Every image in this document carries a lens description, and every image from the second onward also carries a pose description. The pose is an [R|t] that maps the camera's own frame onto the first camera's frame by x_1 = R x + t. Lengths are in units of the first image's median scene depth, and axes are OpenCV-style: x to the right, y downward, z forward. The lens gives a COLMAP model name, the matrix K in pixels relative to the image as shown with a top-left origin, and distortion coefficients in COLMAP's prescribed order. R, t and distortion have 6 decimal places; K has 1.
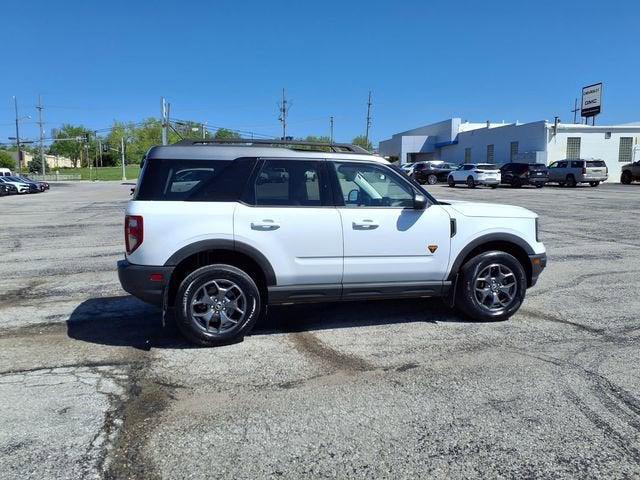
lens RADIAL K [[504.6, 0, 321.4], [0, 504.6, 256.1], [0, 0, 1]] dist [0.054626, -0.064067]
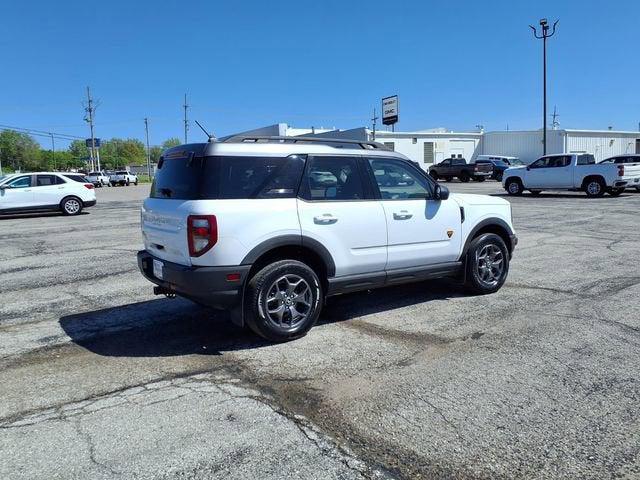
lens RADIAL K [[507.6, 0, 317.5], [0, 507.6, 237.9], [0, 0, 1]] dist [0.057852, -0.072619]
pose [[0.938985, -0.057872, 0.339054, -0.475753], [0.072198, 0.996946, -0.029783, 0.009954], [-0.336294, 0.052444, 0.940295, 0.034137]]
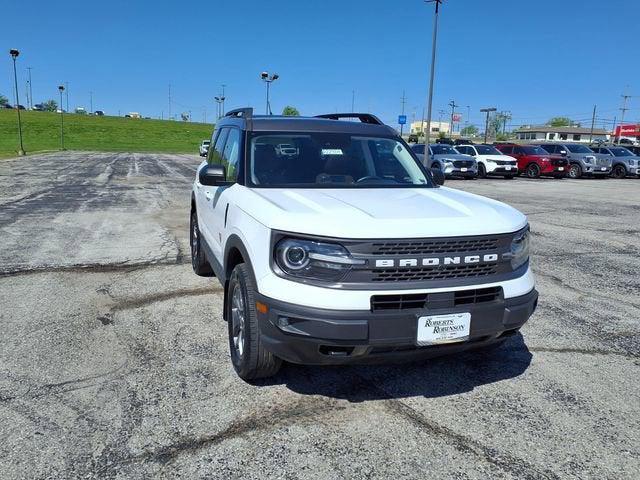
lens RADIAL K [[511.2, 0, 317.6], [0, 511.2, 243.0], [0, 0, 1]] dist [0.046701, -0.068348]
pose [[0.076138, 0.193834, -0.978075, 1.083863], [-0.178060, 0.967798, 0.177936, -0.183579], [0.981070, 0.160609, 0.108201, 1.145380]]
